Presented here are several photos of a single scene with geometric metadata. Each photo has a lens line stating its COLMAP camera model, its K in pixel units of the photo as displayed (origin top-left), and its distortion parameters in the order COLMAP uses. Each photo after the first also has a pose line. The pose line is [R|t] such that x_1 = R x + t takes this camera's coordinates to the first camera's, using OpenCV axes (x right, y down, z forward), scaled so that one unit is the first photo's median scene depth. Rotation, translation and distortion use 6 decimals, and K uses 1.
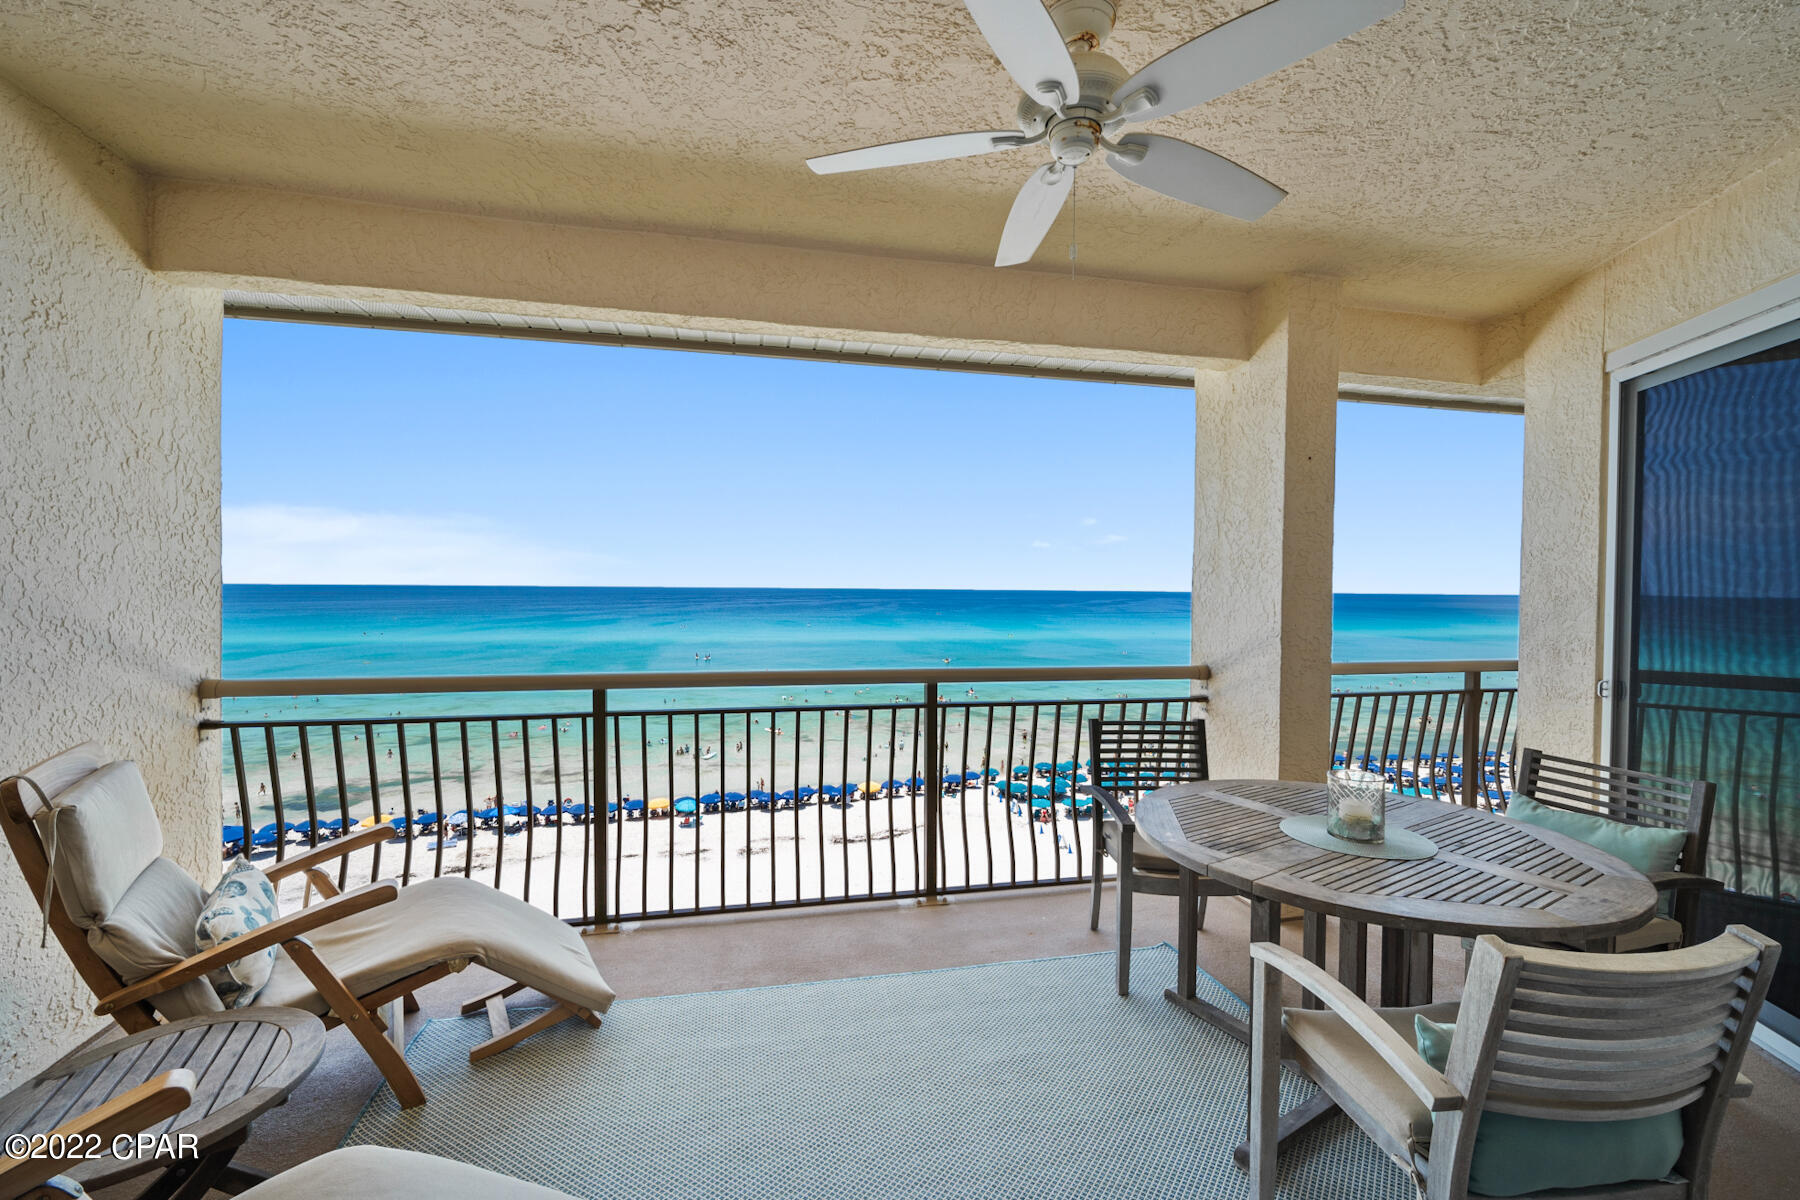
lens RADIAL K [[746.2, 0, 897.5], [0, 746.2, 584.1], [0, 0, 1]] dist [-0.001436, 0.000221]
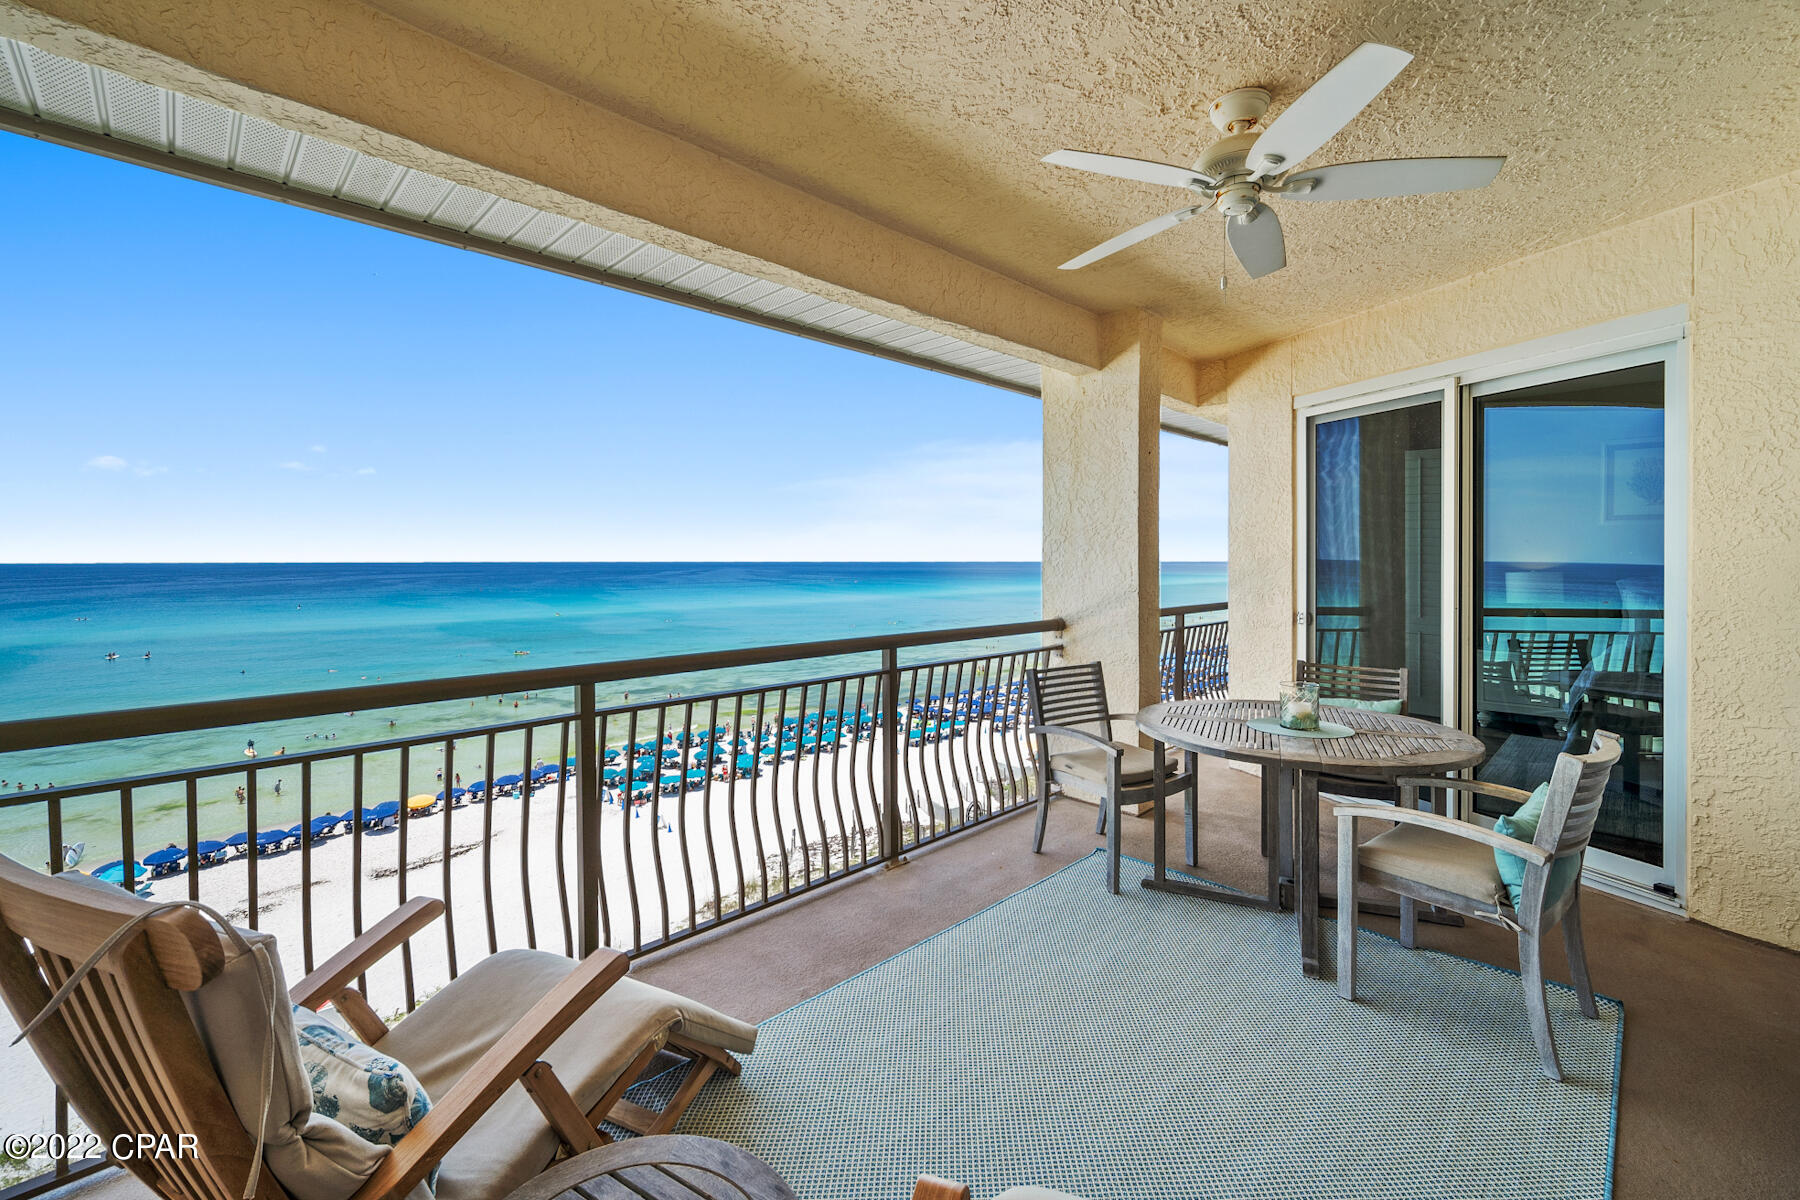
lens RADIAL K [[752.9, 0, 899.5], [0, 752.9, 548.6], [0, 0, 1]] dist [0.000654, -0.000341]
pose [[0.847977, -0.002508, 0.530027, -0.484361], [0.006736, 0.999959, -0.006045, 0.002185], [-0.529990, 0.008696, 0.847959, 0.118950]]
